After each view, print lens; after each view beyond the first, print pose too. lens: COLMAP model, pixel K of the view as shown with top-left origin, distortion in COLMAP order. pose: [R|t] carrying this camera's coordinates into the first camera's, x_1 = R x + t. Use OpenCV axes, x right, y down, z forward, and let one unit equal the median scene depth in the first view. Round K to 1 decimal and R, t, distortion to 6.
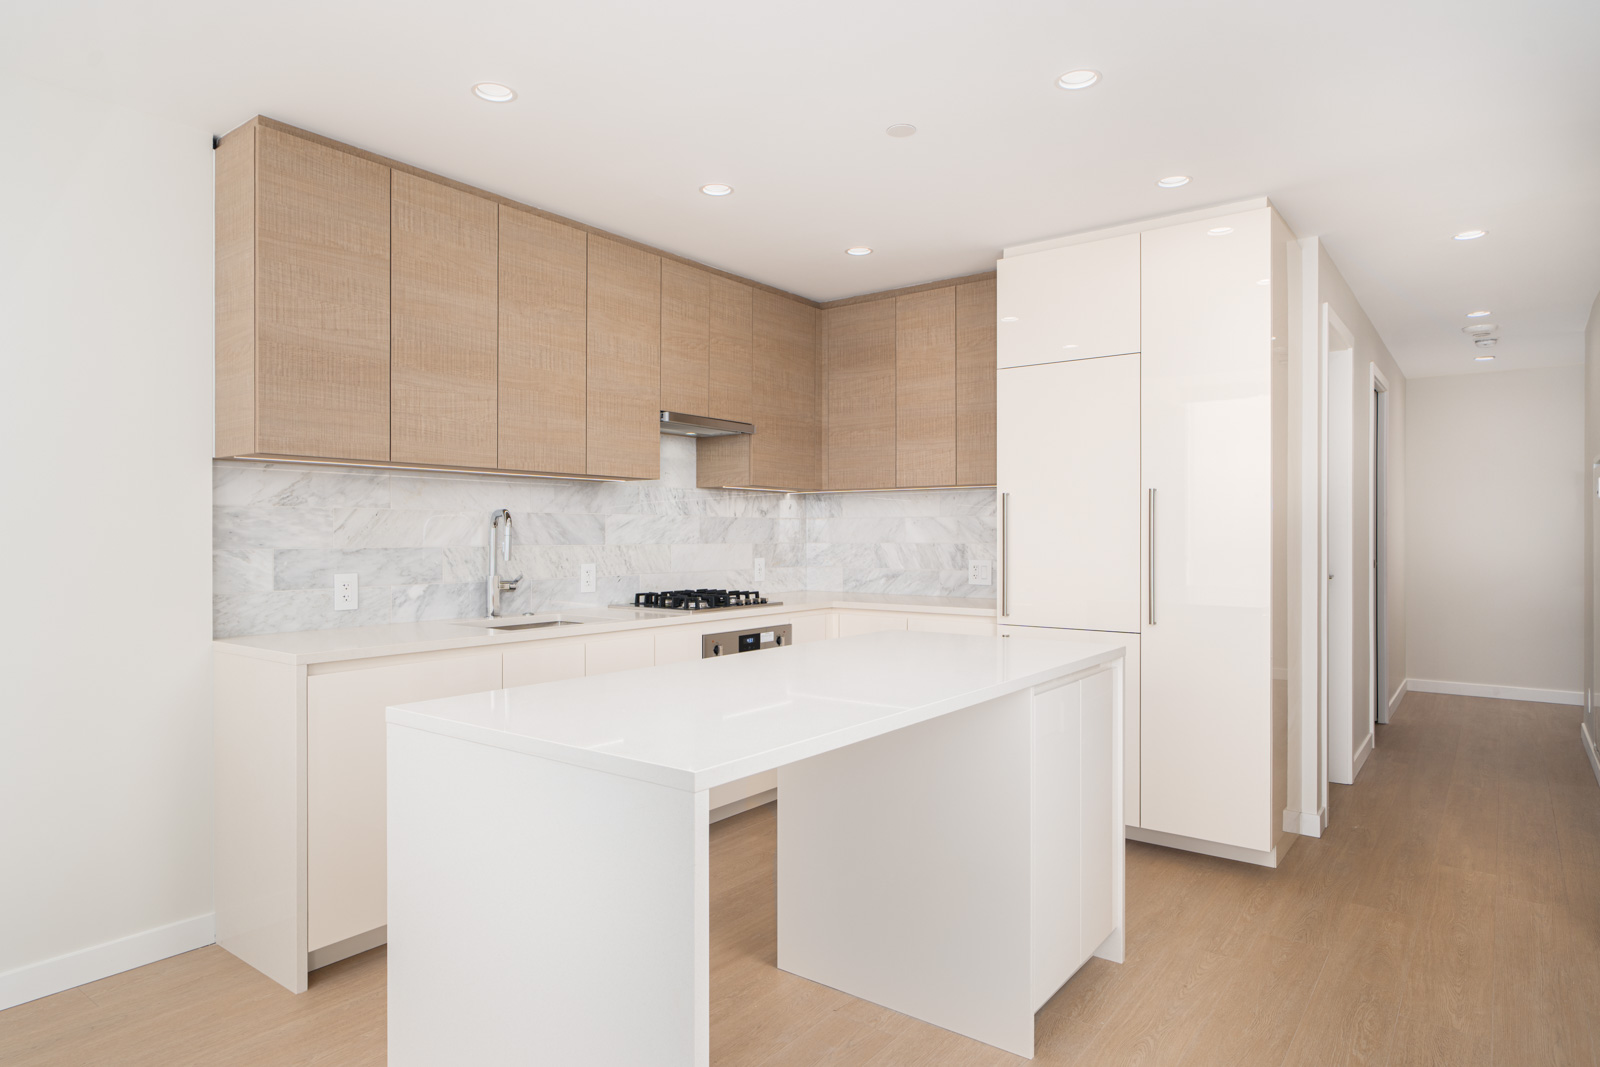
lens RADIAL K [[924.1, 0, 790.5], [0, 924.1, 537.7], [0, 0, 1]] dist [-0.005632, 0.005580]
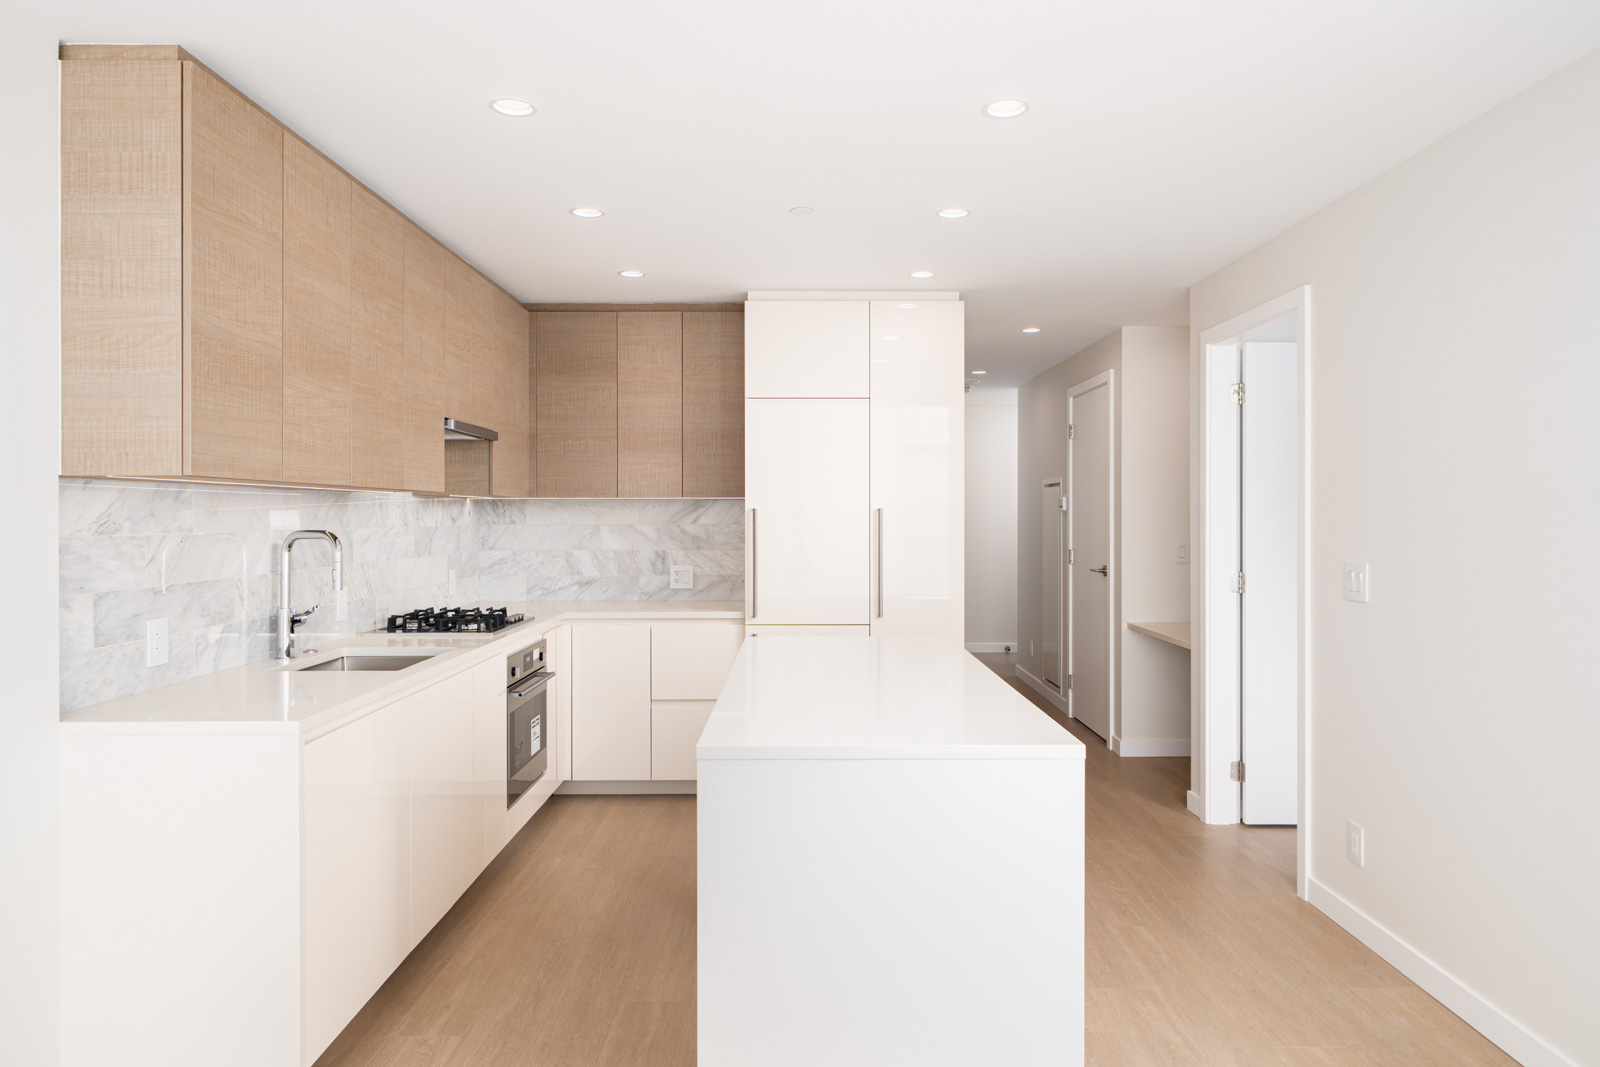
lens RADIAL K [[988.4, 0, 809.8], [0, 988.4, 520.5], [0, 0, 1]] dist [-0.004076, 0.001392]
pose [[0.788446, -0.003636, 0.615094, -0.468678], [0.002609, 0.999993, 0.002566, -0.037381], [-0.615099, -0.000418, 0.788450, 0.003277]]
